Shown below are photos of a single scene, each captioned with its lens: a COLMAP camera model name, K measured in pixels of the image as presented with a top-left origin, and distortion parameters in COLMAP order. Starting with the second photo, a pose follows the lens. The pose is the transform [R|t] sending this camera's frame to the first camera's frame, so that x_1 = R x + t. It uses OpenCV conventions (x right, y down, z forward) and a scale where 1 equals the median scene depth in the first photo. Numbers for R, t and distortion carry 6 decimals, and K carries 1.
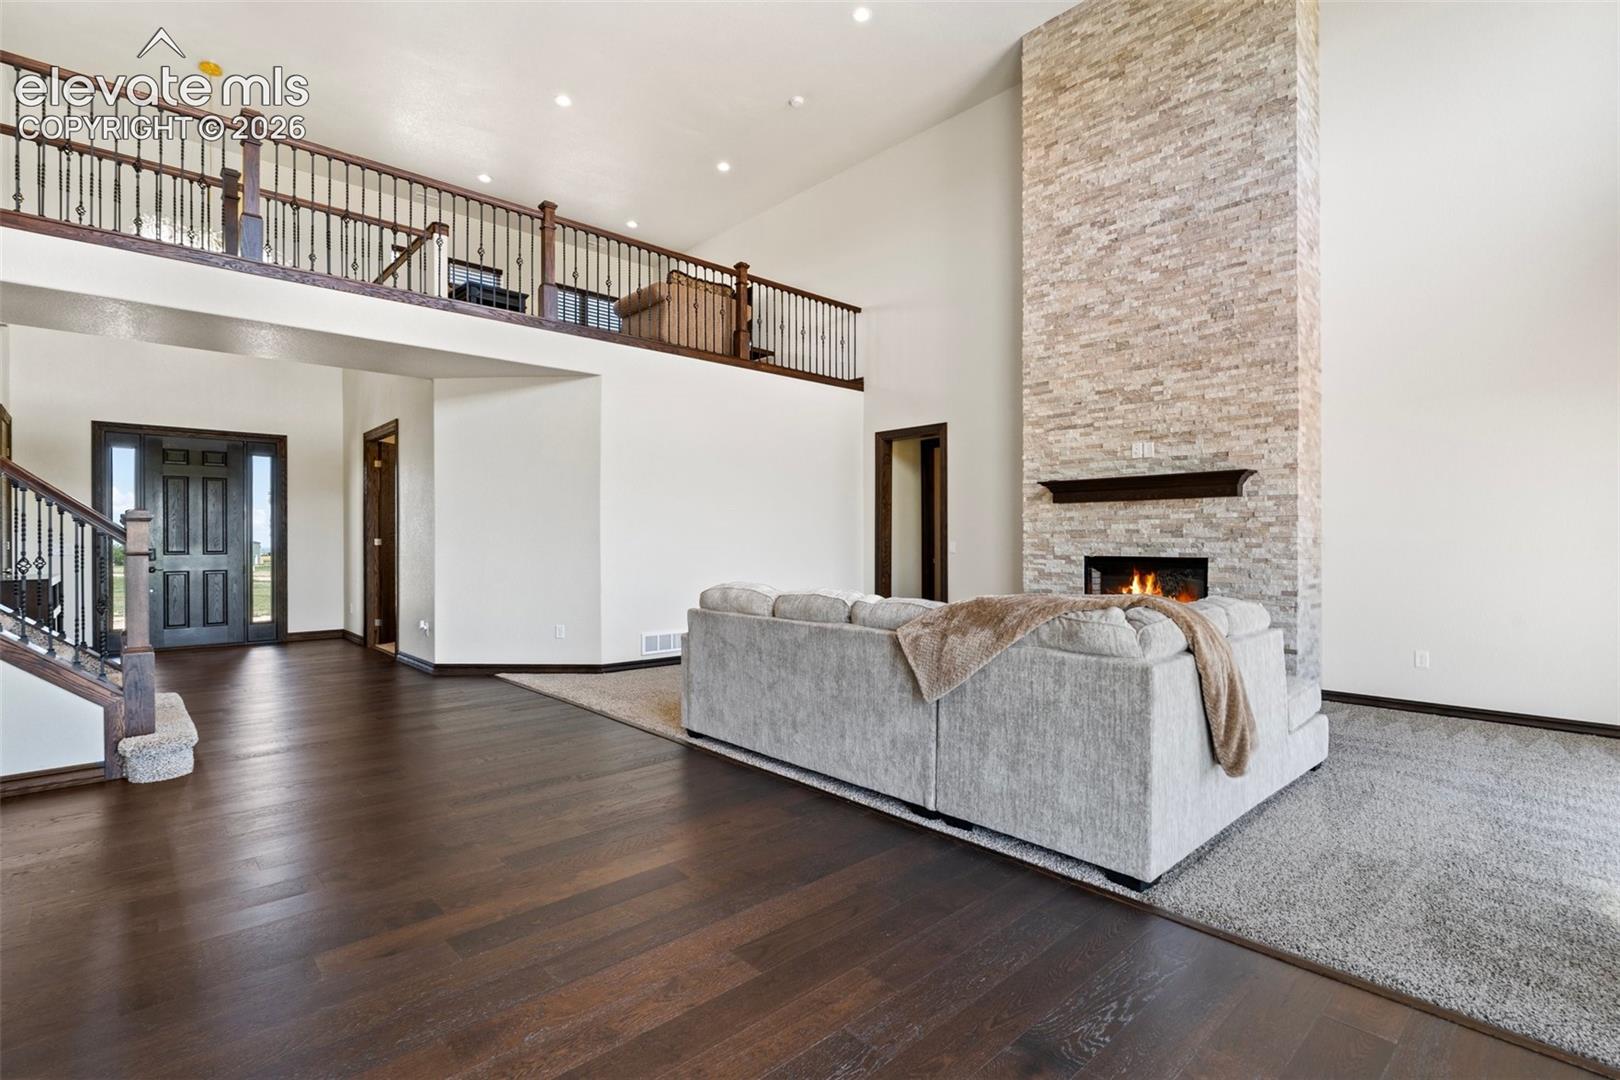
lens RADIAL K [[753.6, 0, 809.0], [0, 753.6, 539.2], [0, 0, 1]] dist [0.002410, 0.000549]
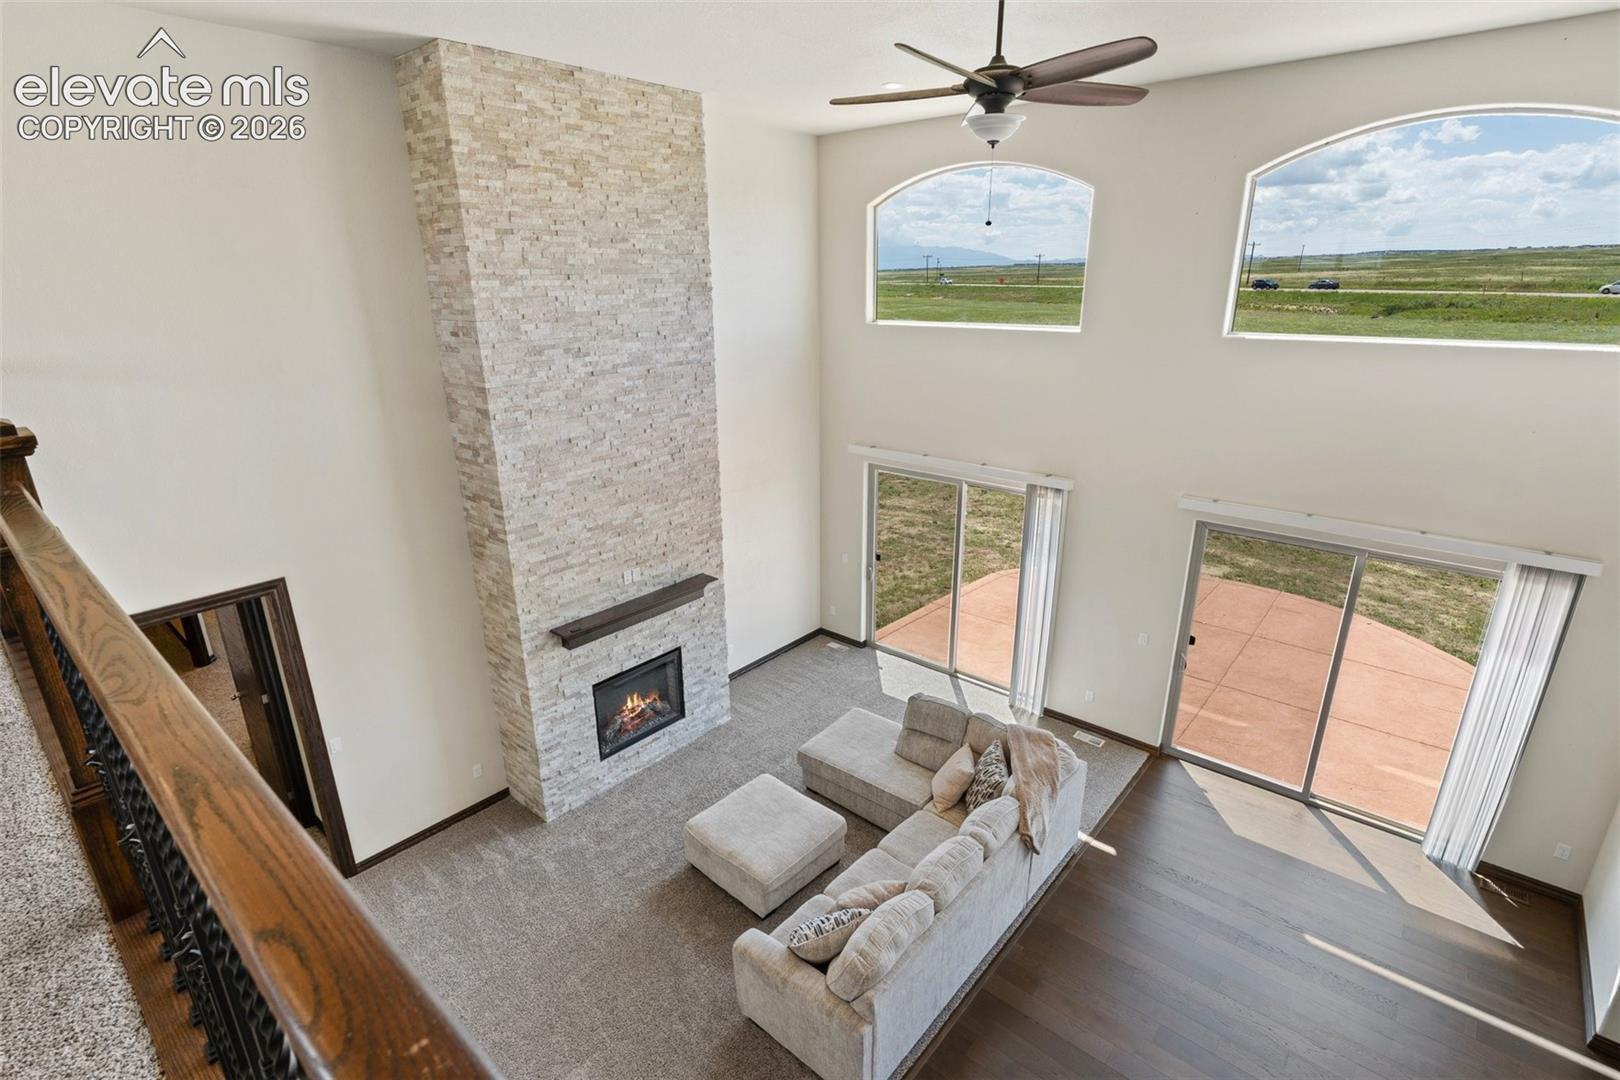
lens RADIAL K [[753.6, 0, 809.3], [0, 753.6, 540.8], [0, 0, 1]] dist [0.002410, 0.000549]
pose [[-0.085344, -0.312424, 0.946101, -0.566961], [0.012605, 0.949151, 0.314568, -0.486914], [-0.996272, 0.038772, -0.077066, 0.802788]]
